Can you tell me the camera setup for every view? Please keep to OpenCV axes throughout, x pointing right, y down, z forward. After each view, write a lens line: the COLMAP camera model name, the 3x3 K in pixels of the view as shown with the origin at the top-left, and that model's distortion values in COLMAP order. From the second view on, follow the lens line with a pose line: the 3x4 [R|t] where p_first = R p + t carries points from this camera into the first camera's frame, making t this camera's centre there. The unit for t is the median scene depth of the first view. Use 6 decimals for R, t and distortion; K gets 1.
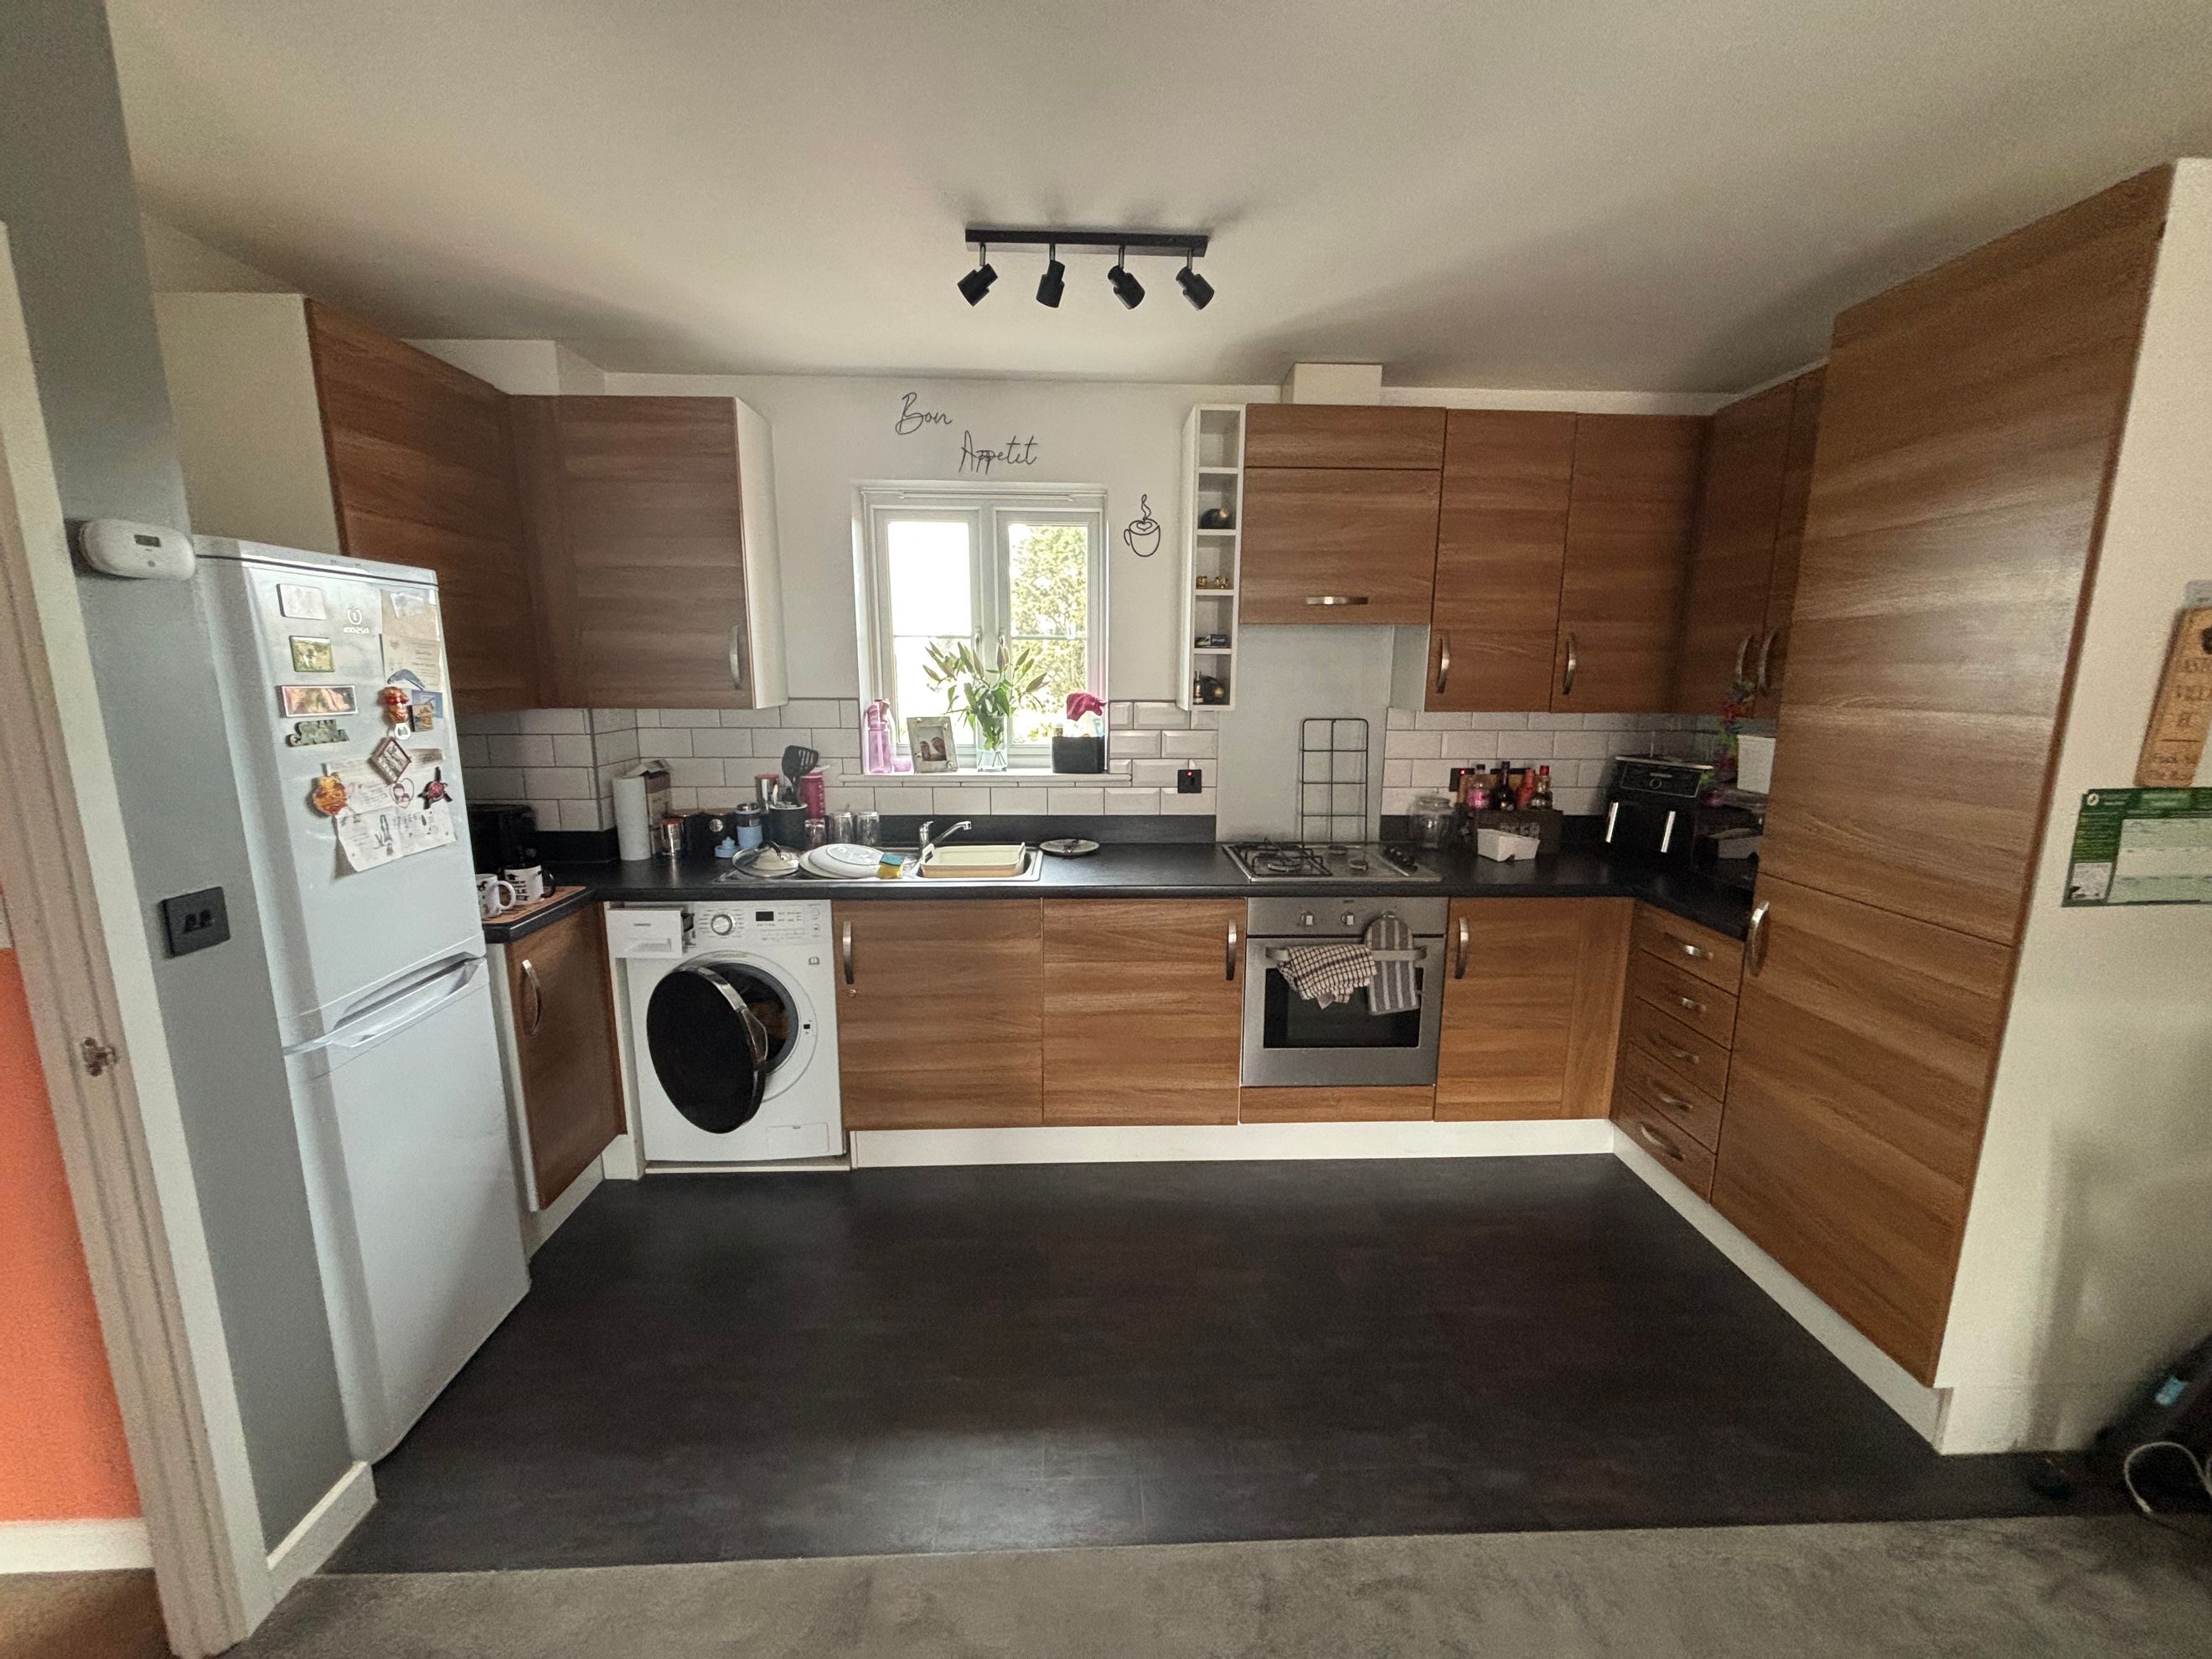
lens RADIAL K [[863.8, 0, 1106.0], [0, 863.8, 829.5], [0, 0, 1]] dist [0.001147, -0.000096]
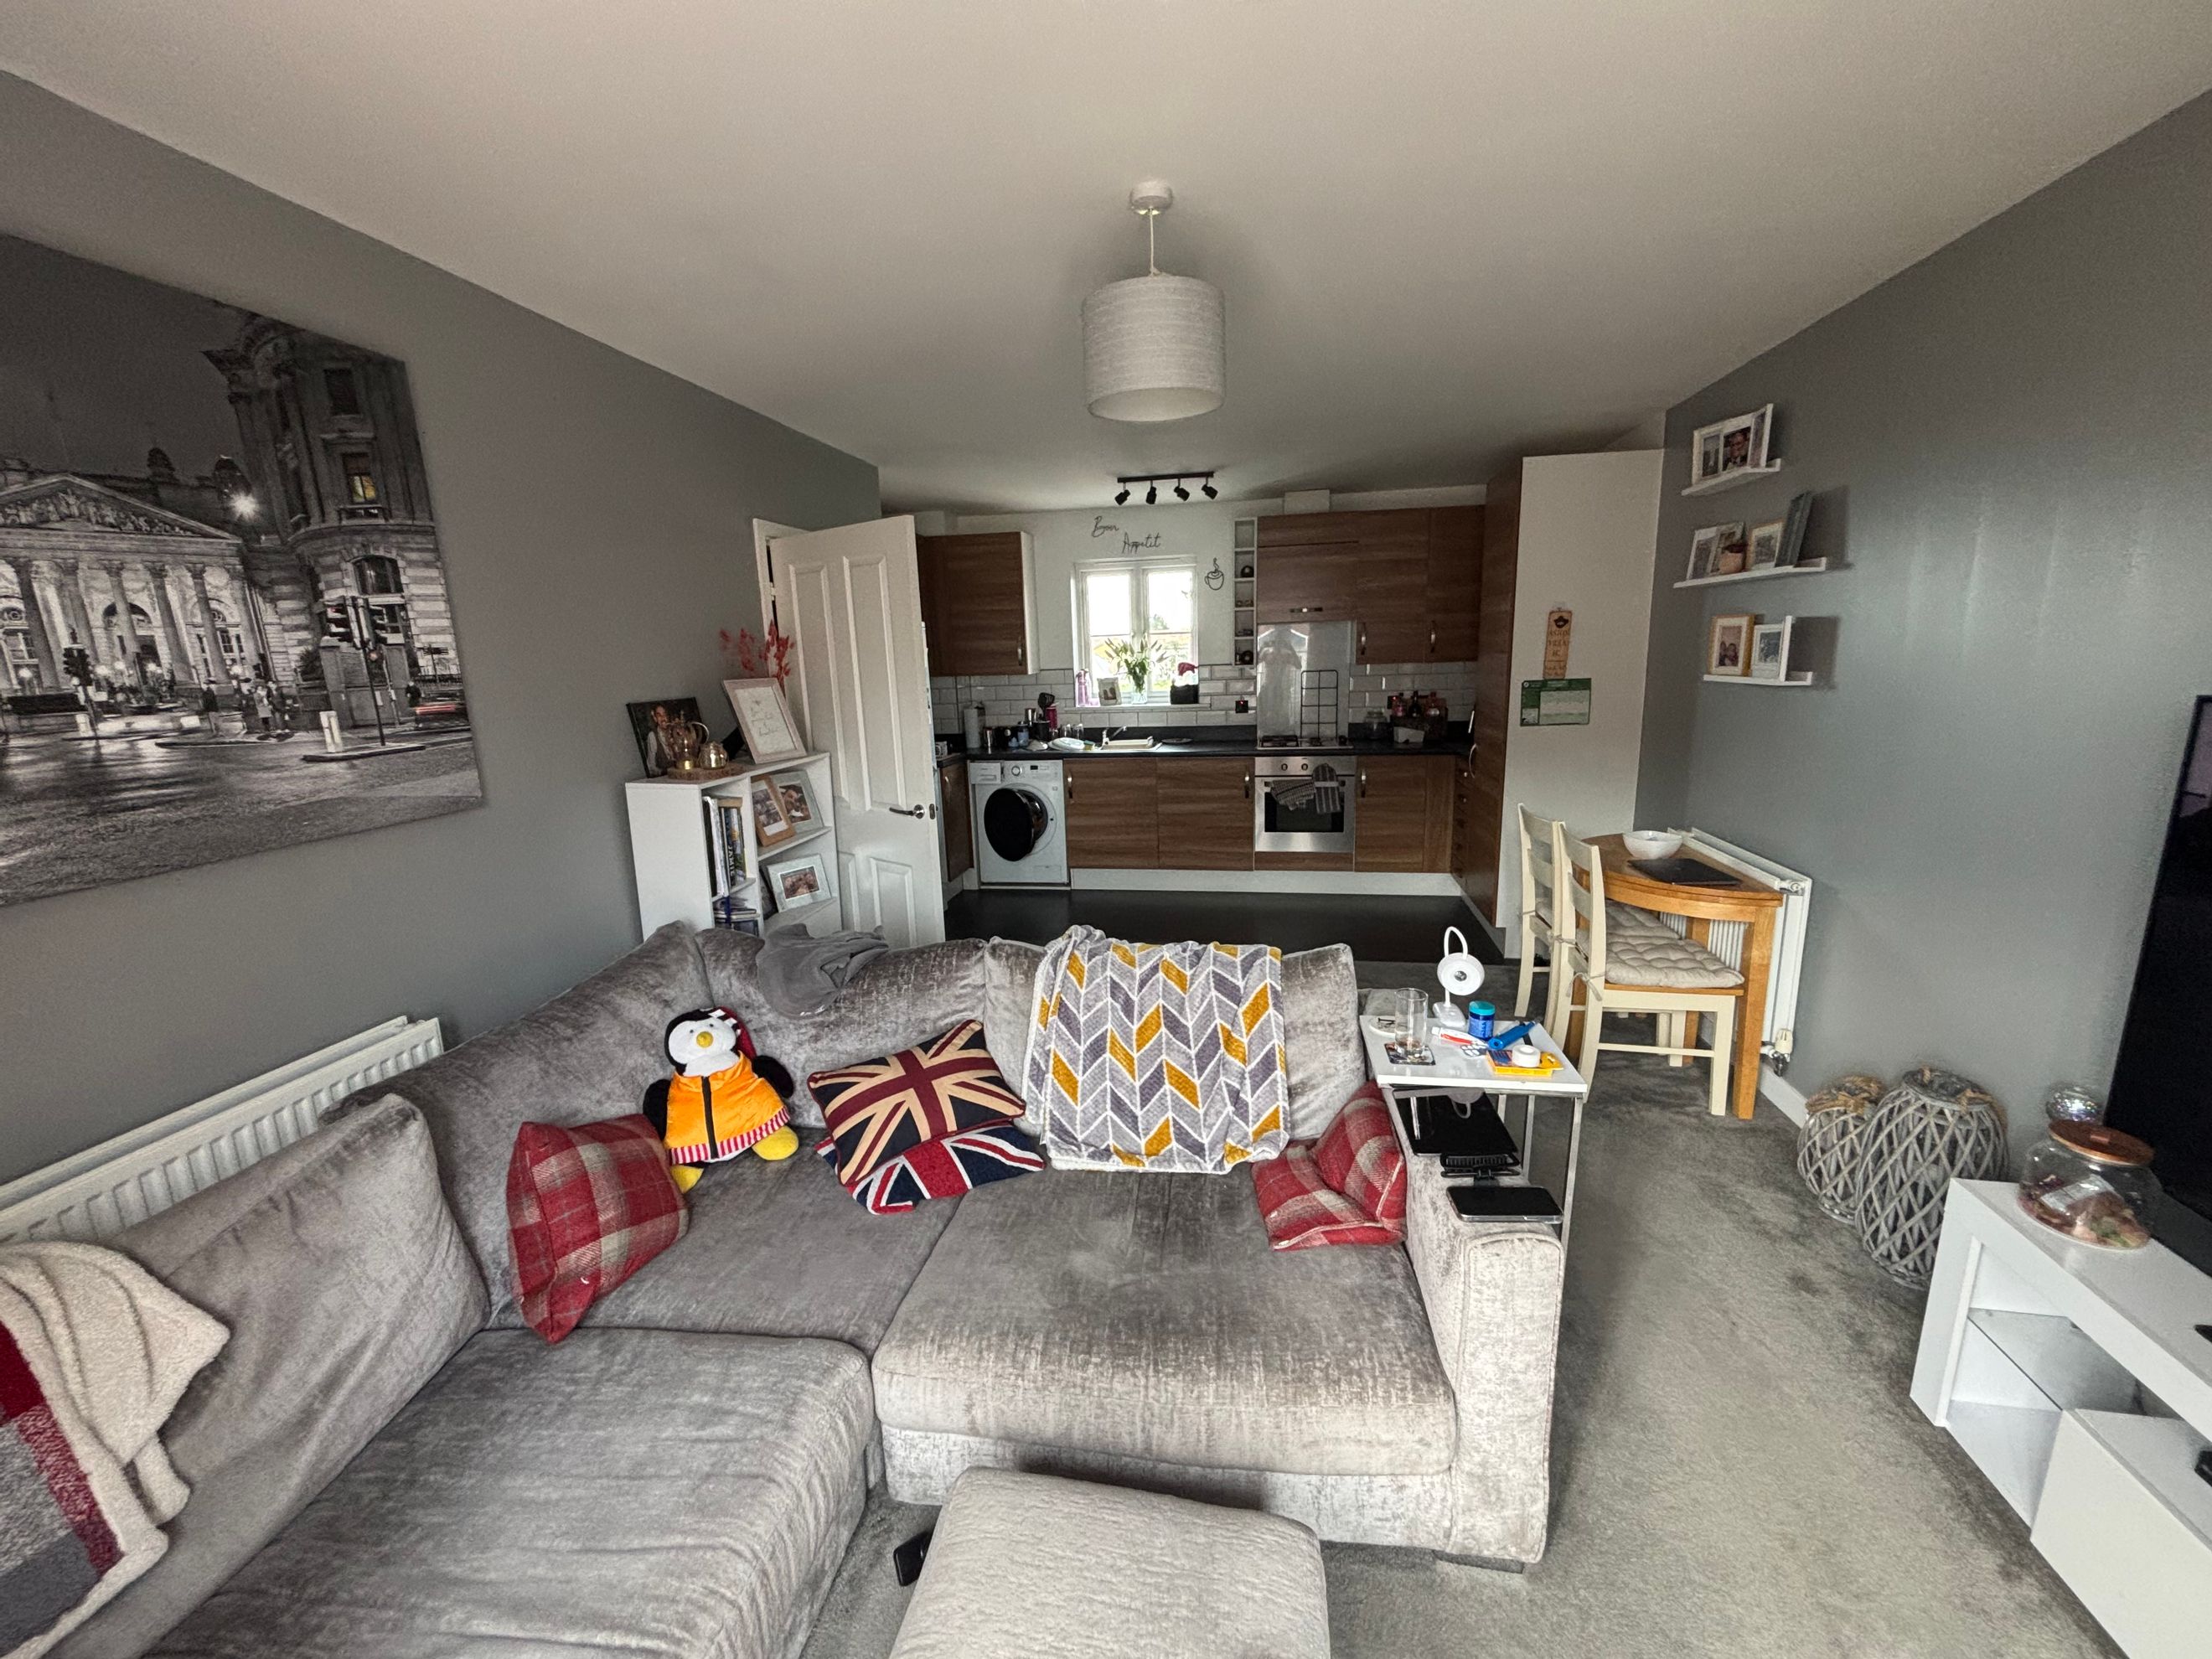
lens RADIAL K [[863.8, 0, 1106.0], [0, 863.8, 829.5], [0, 0, 1]] dist [0.001147, -0.000096]
pose [[0.974897, 0.004978, -0.222600, 0.255998], [-0.000065, 0.999756, 0.022075, 0.191257], [0.222655, -0.021506, 0.974660, -1.025816]]
